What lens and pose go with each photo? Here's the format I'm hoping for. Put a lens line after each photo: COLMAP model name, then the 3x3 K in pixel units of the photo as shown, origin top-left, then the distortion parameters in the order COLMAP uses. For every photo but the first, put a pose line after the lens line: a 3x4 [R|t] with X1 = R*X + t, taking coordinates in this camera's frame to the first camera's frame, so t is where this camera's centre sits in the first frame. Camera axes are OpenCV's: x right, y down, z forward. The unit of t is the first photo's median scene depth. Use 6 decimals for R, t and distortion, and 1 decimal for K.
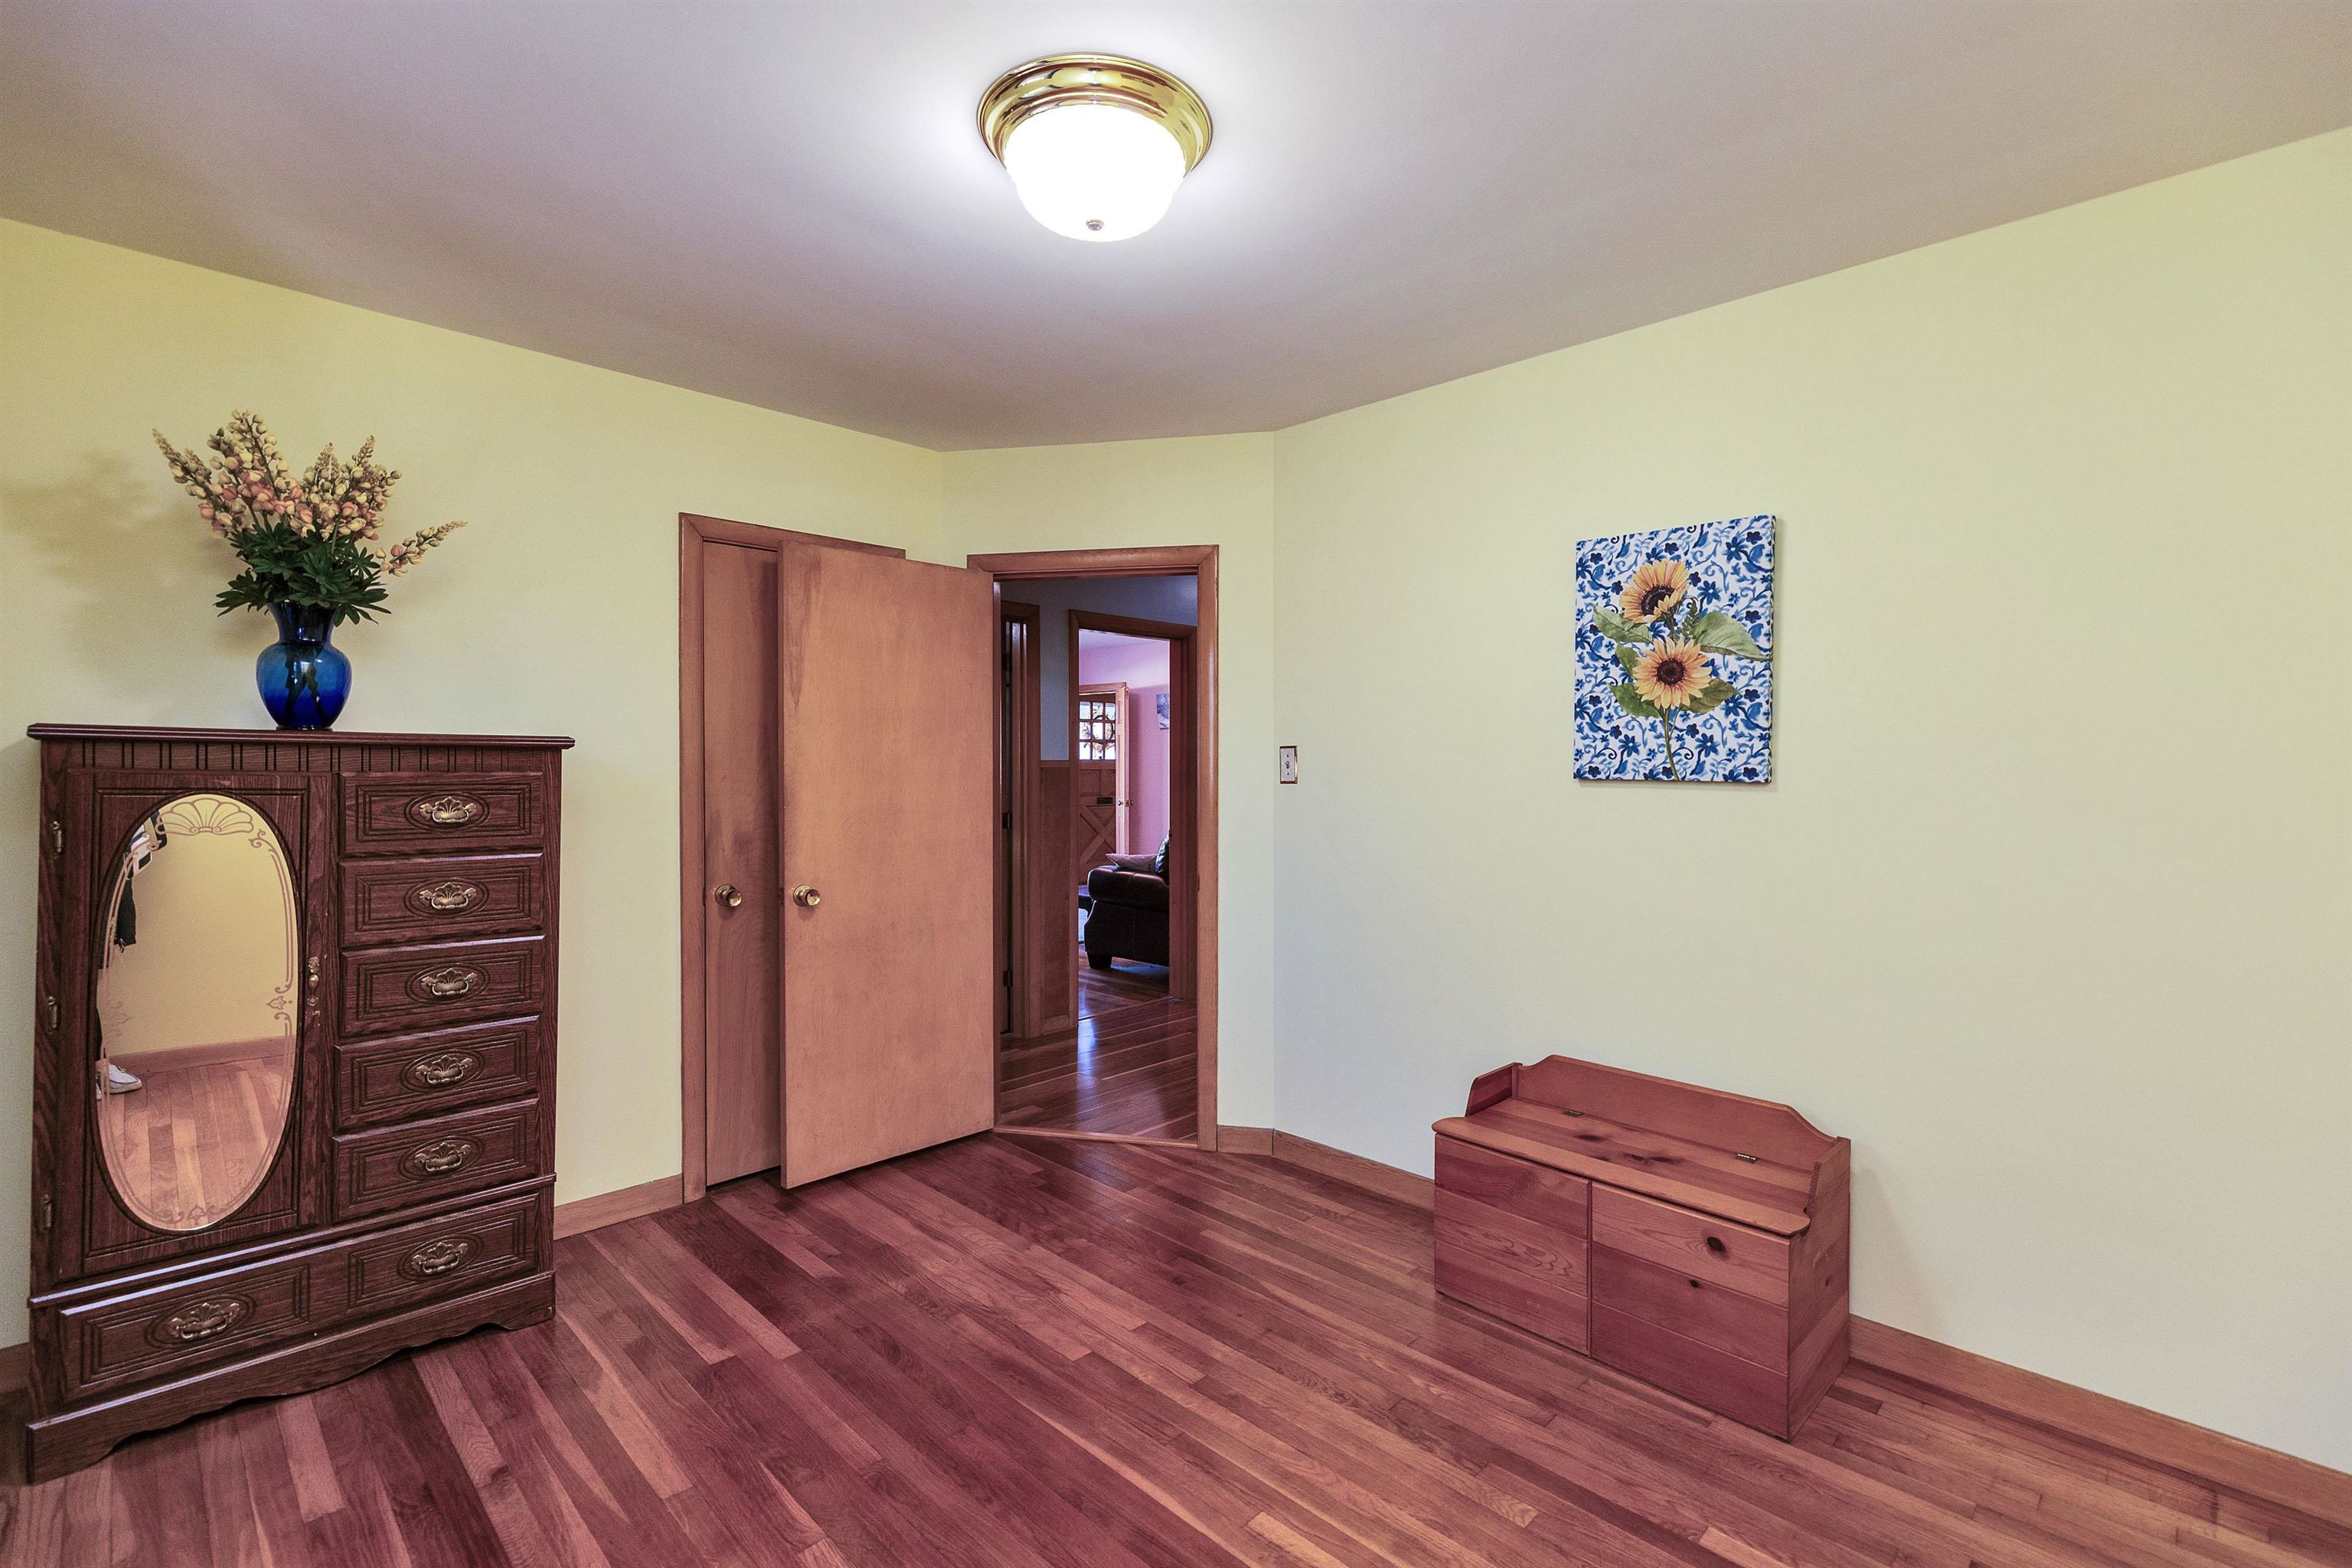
lens RADIAL K [[1049.5, 0, 1179.1], [0, 1049.5, 770.6], [0, 0, 1]] dist [0.004857, 0.000728]
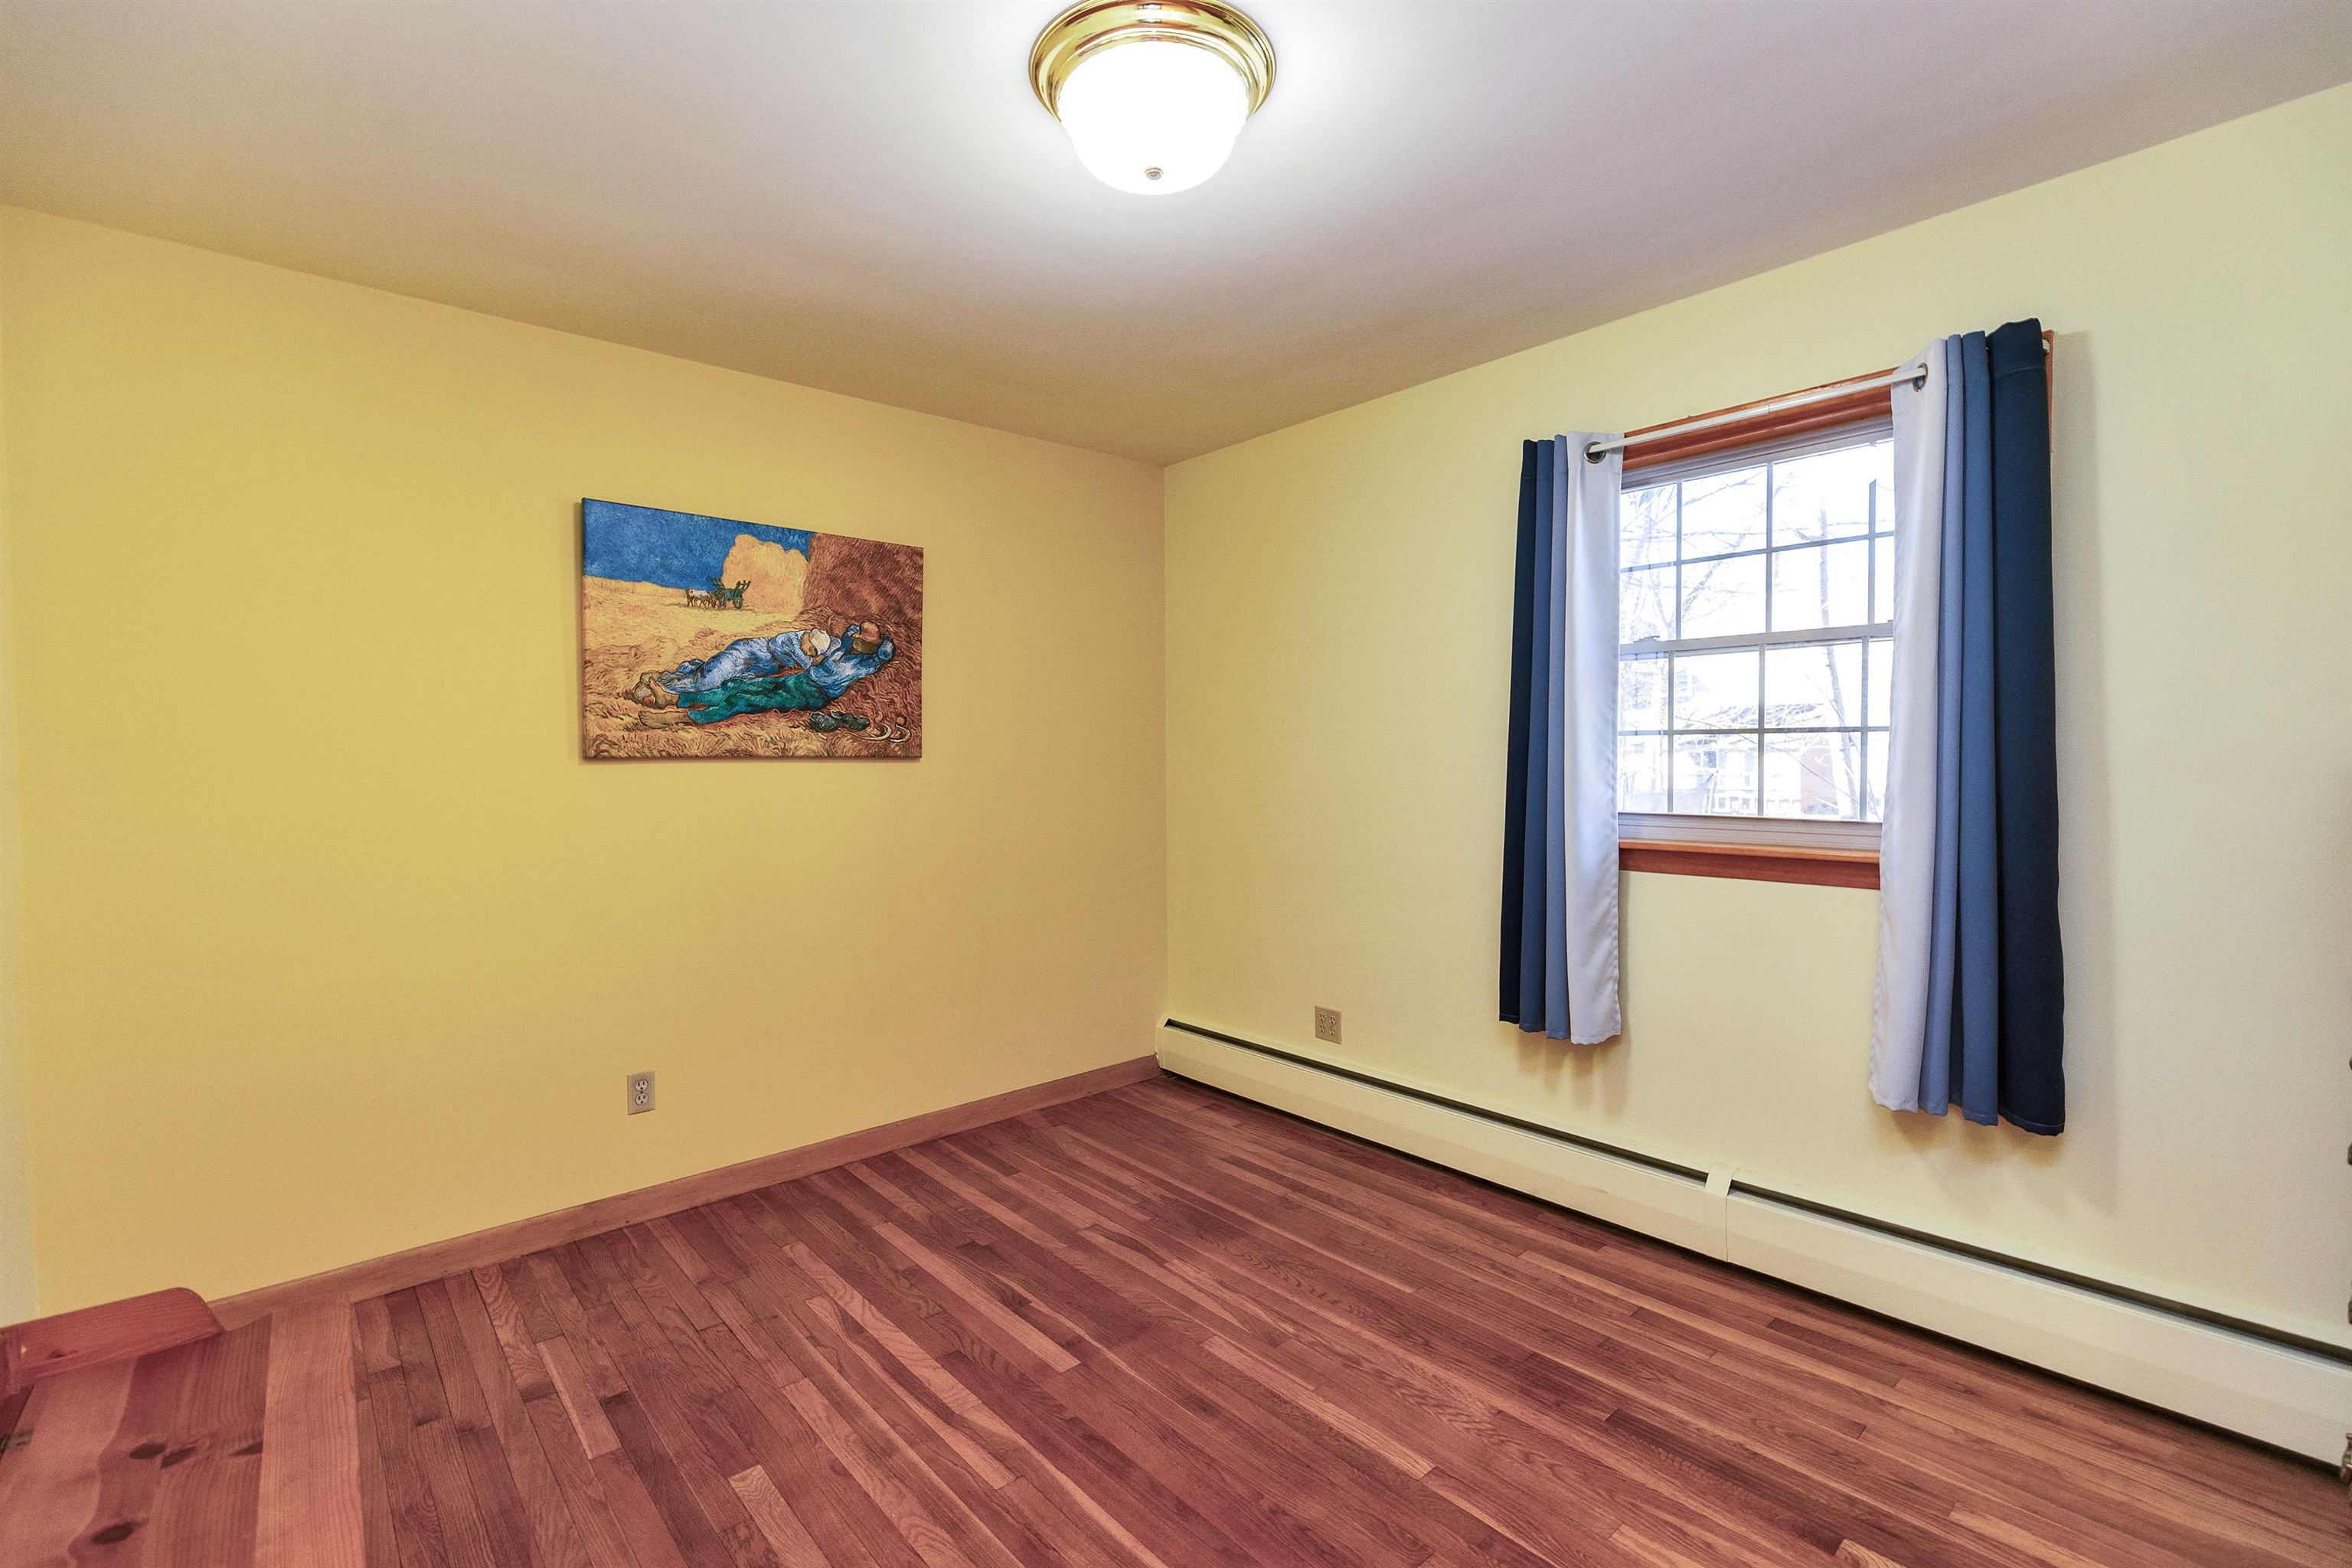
lens RADIAL K [[1049.5, 0, 1171.4], [0, 1049.5, 787.2], [0, 0, 1]] dist [0.004857, 0.000728]
pose [[-0.997464, 0.004204, 0.071051, -0.161378], [0.006236, 0.999577, 0.028402, 0.008093], [-0.070902, 0.028773, -0.997068, 1.972336]]
